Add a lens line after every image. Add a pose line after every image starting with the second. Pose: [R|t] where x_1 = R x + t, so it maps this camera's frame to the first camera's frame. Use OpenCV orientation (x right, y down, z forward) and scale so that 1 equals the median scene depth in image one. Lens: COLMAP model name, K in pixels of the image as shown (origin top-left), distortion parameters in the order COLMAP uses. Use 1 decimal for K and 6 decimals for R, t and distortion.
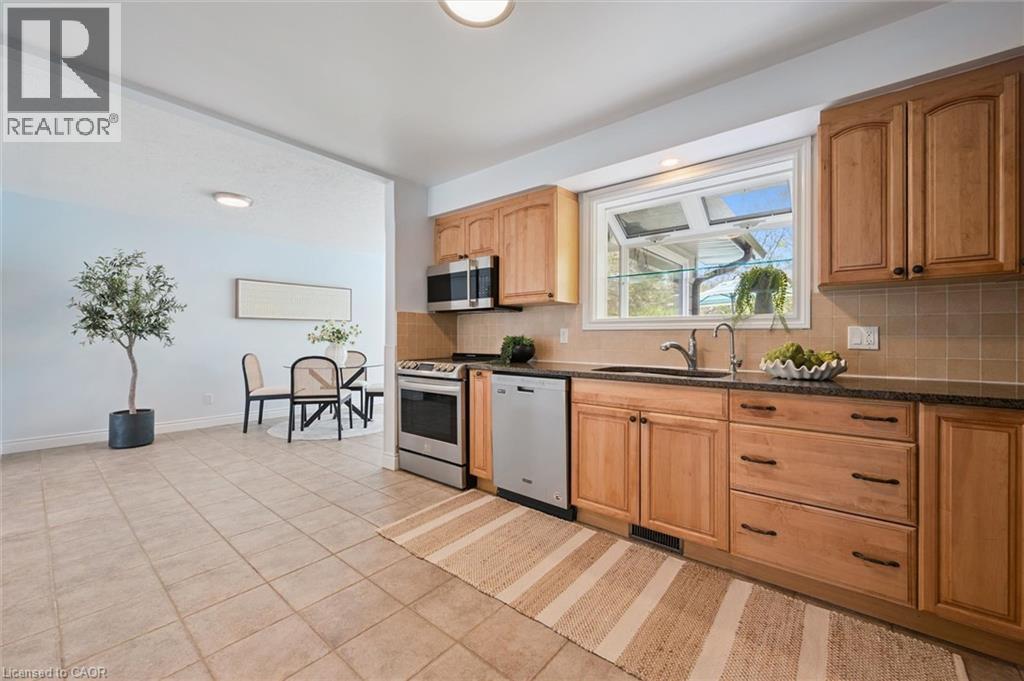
lens RADIAL K [[401.3, 0, 511.8], [0, 401.3, 336.7], [0, 0, 1]] dist [-0.001378, -0.000043]
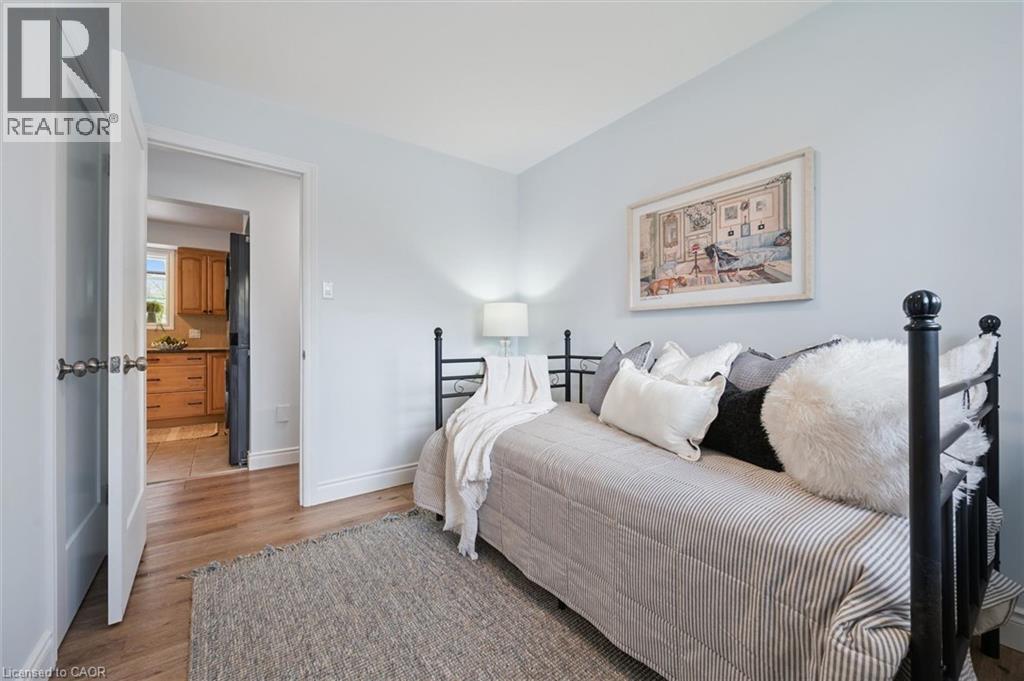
lens RADIAL K [[401.3, 0, 511.0], [0, 401.3, 339.9], [0, 0, 1]] dist [-0.001378, -0.000043]
pose [[0.246735, 0.000354, 0.969083, -1.306580], [0.001886, 0.999998, -0.000845, 0.054457], [-0.969081, 0.002036, 0.246734, -1.862838]]
